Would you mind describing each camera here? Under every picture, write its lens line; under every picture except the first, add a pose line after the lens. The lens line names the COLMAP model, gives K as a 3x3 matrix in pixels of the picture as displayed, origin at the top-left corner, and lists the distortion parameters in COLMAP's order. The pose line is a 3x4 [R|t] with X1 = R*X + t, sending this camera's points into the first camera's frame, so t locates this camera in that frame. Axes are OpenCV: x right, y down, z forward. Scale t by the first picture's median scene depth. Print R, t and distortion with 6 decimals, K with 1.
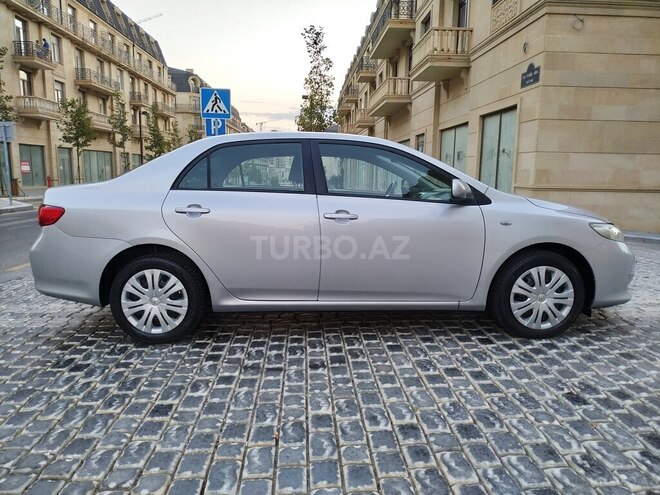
lens RADIAL K [[471.2, 0, 320.6], [0, 471.2, 255.0], [0, 0, 1]] dist [-0.001865, -0.004558]
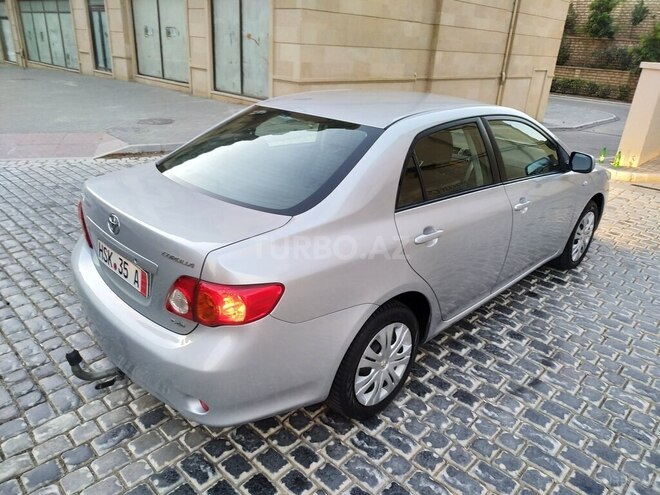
lens RADIAL K [[487.3, 0, 330.0], [0, 487.3, 247.5], [0, 0, 1]] dist [-0.004042, -0.003304]
pose [[0.722988, -0.247423, 0.645035, -0.253987], [0.078582, 0.957061, 0.279032, -0.087271], [-0.686377, -0.151048, 0.711387, 0.159030]]
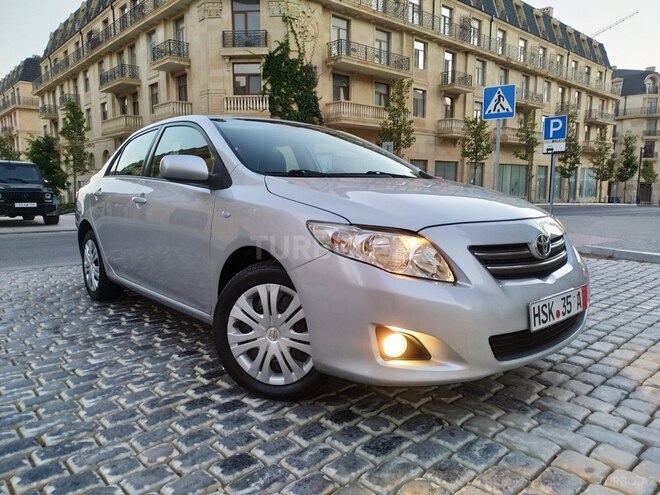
lens RADIAL K [[470.8, 0, 329.4], [0, 470.8, 257.8], [0, 0, 1]] dist [-0.006958, -0.005743]
pose [[0.642987, 0.108011, -0.758223, 0.300493], [-0.126780, 0.991358, 0.033710, -0.013544], [0.755311, 0.074452, 0.651124, 0.192755]]
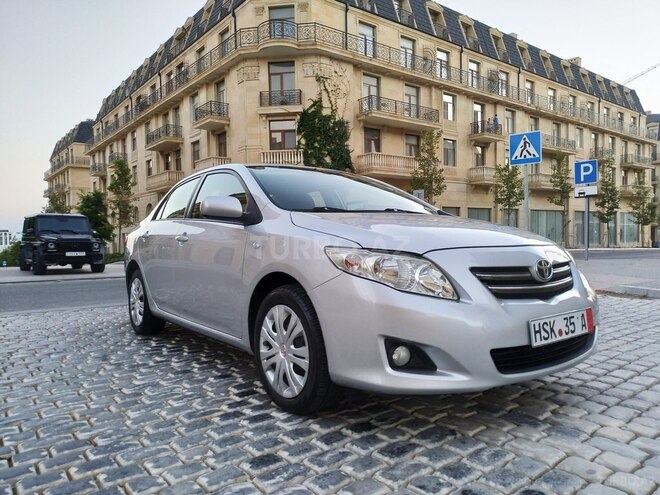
lens RADIAL K [[470.8, 0, 329.4], [0, 470.8, 257.8], [0, 0, 1]] dist [-0.006958, -0.005743]
pose [[0.586654, 0.021659, -0.809548, 0.321358], [-0.120654, 0.990823, -0.060925, -0.004046], [0.800799, 0.133417, 0.583884, 0.184771]]
